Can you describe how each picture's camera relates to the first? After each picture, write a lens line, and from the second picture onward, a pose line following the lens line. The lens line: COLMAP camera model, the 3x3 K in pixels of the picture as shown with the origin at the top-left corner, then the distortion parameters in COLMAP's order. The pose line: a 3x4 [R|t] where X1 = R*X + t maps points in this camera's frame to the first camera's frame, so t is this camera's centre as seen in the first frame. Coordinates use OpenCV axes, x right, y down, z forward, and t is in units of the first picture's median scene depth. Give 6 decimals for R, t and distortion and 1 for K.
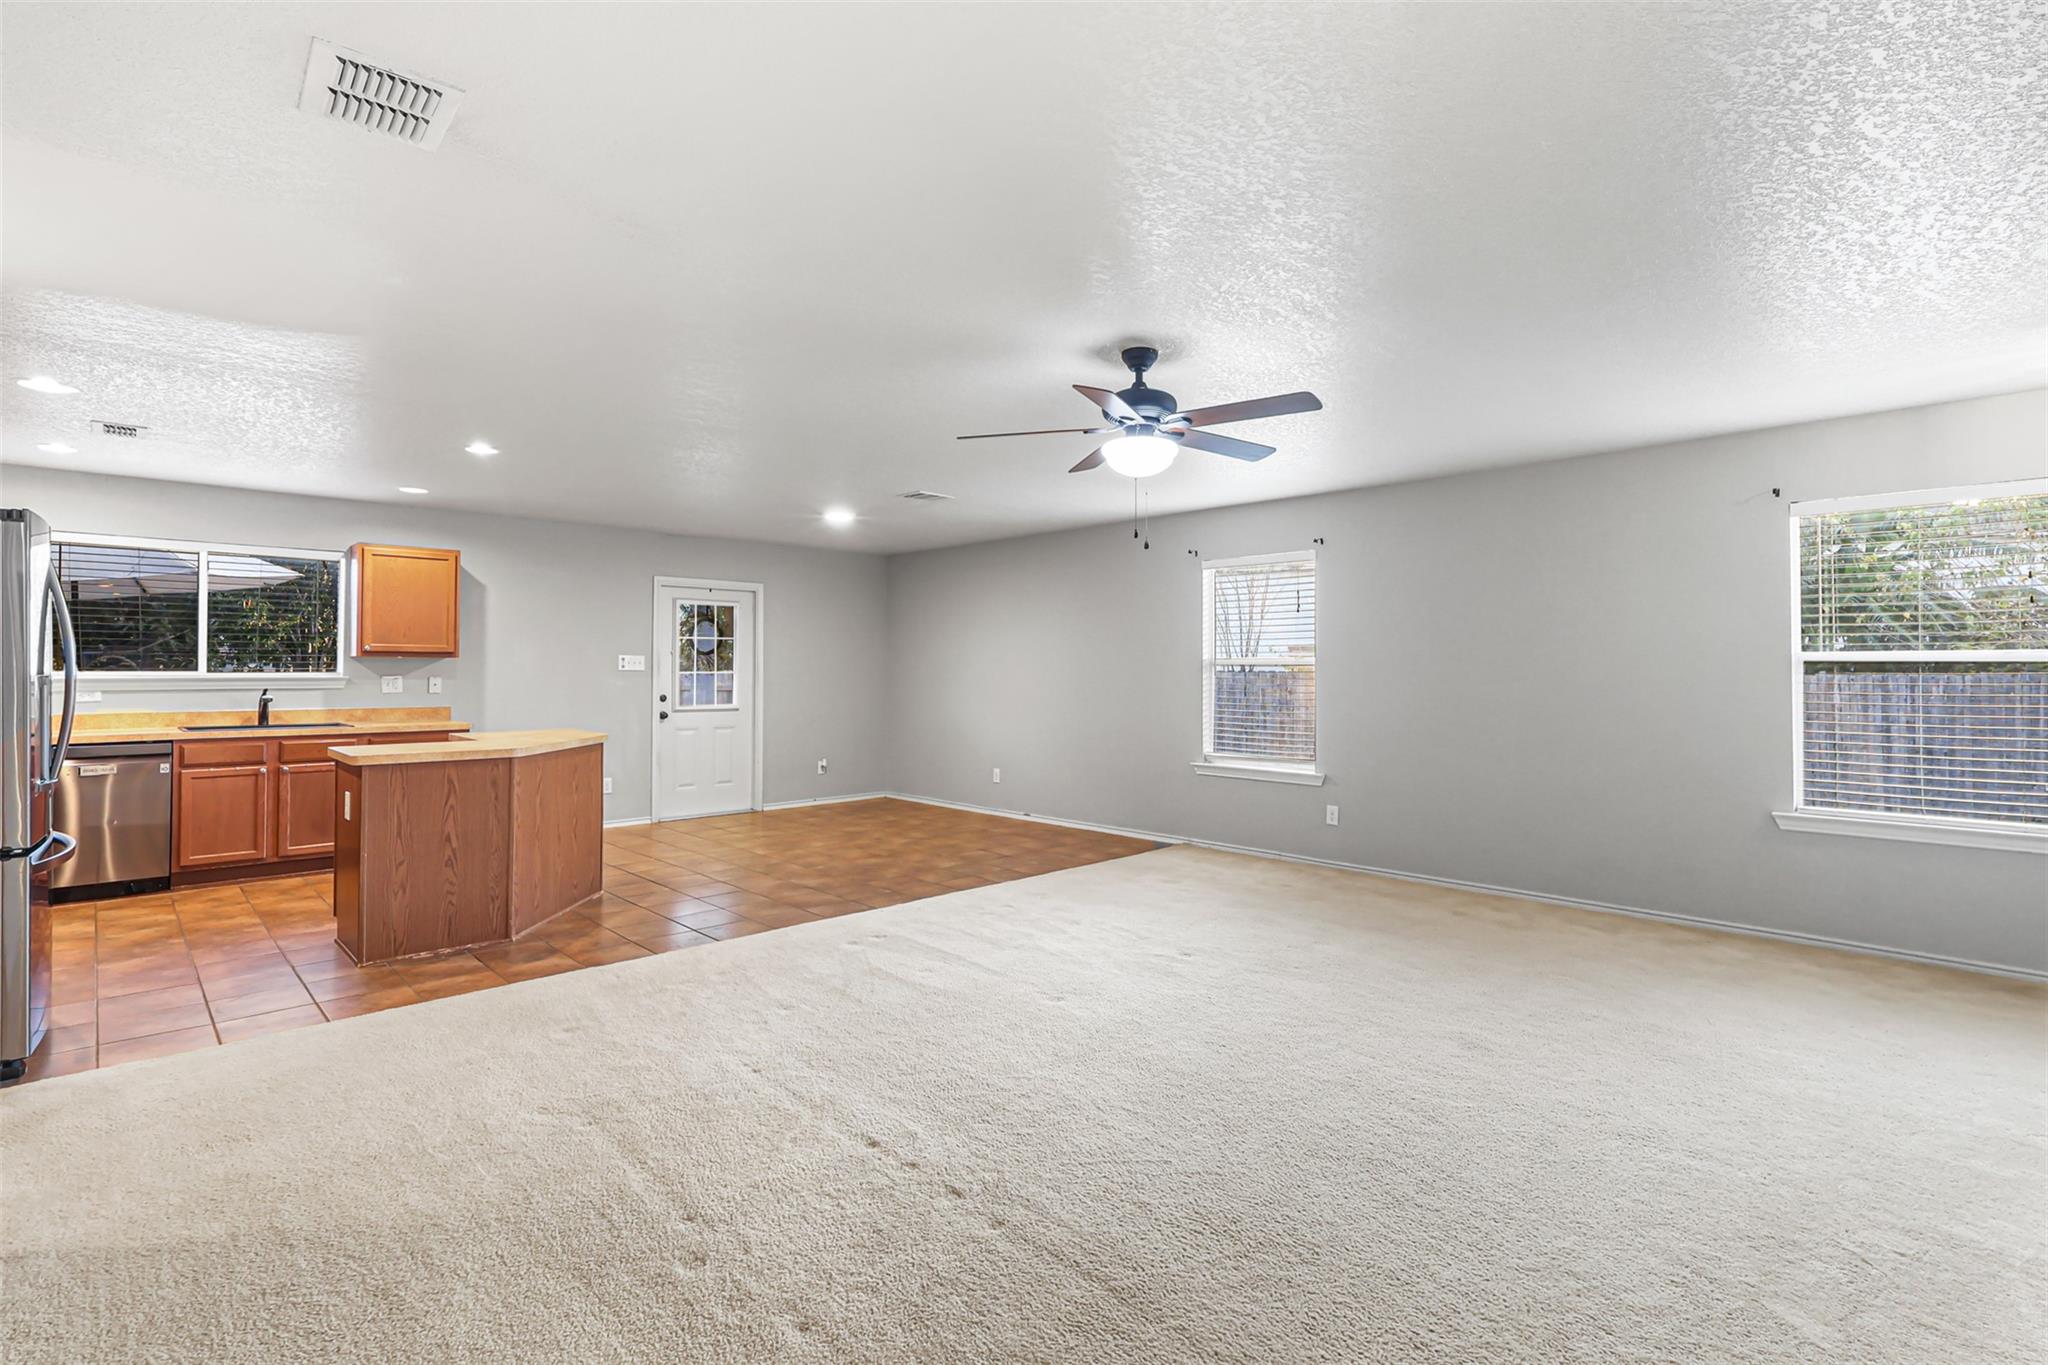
lens RADIAL K [[948.2, 0, 1012.0], [0, 948.2, 664.0], [0, 0, 1]] dist [0.003872, 0.000413]
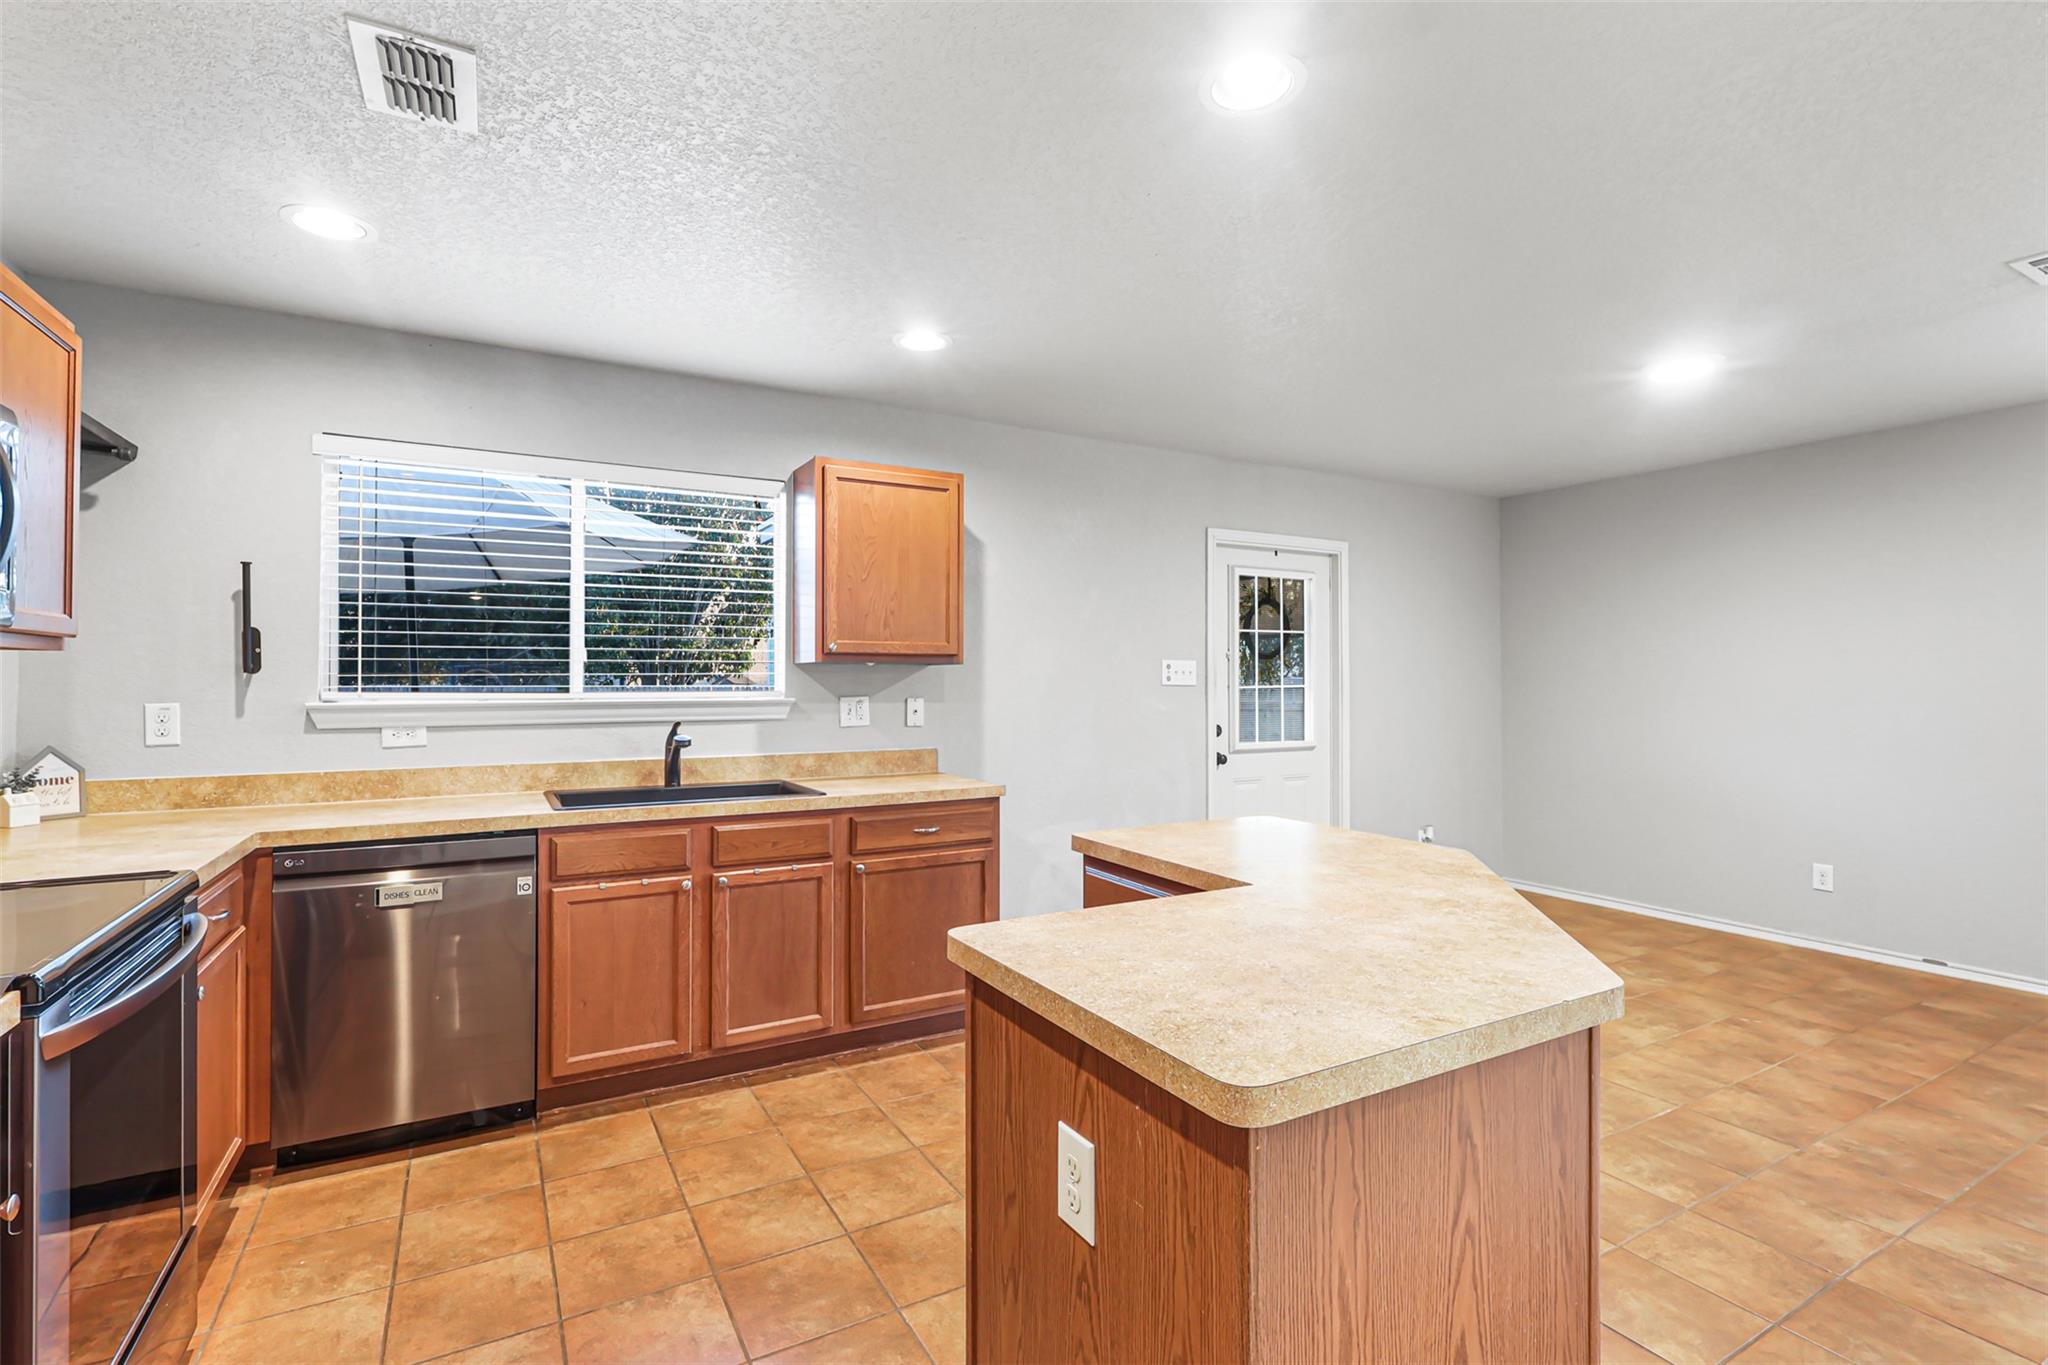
lens RADIAL K [[948.2, 0, 1031.7], [0, 948.2, 683.2], [0, 0, 1]] dist [0.003872, 0.000413]
pose [[0.971897, -0.003785, -0.235375, -0.431653], [0.005894, 0.999949, 0.008257, 0.000375], [0.235331, -0.009413, 0.971870, 0.486493]]
